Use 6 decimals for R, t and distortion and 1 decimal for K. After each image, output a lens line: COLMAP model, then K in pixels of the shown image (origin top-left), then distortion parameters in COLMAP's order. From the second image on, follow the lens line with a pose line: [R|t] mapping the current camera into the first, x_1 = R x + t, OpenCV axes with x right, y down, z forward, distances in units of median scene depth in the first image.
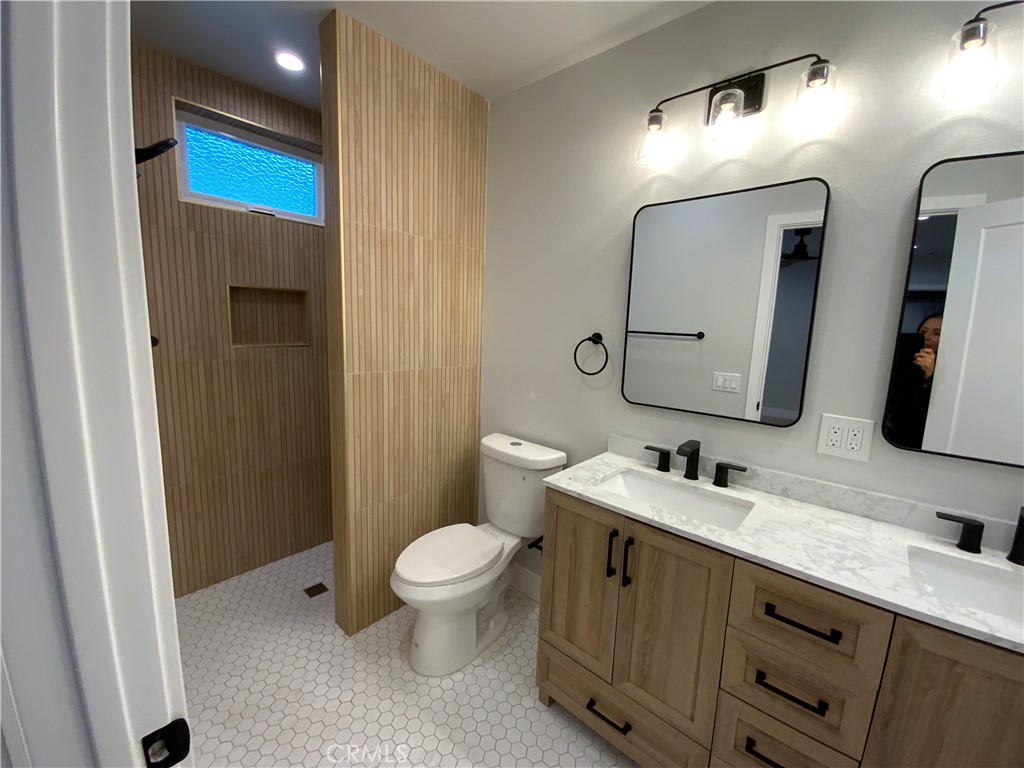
lens RADIAL K [[417.5, 0, 511.3], [0, 417.5, 384.5], [0, 0, 1]] dist [0.007372, -0.009703]
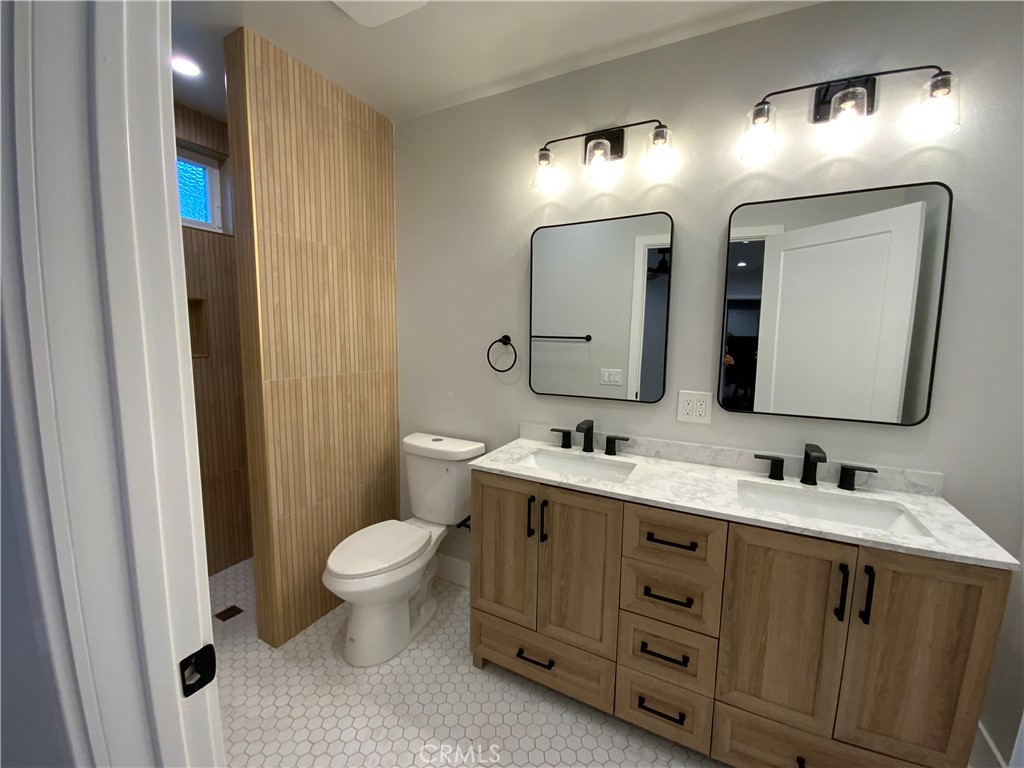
lens RADIAL K [[415.5, 0, 512.2], [0, 415.5, 383.1], [0, 0, 1]] dist [0.025441, -0.021203]
pose [[0.971070, -0.048756, 0.233767, -0.055695], [0.054681, 0.998324, -0.018930, 0.034204], [-0.232452, 0.031165, 0.972108, -0.123289]]
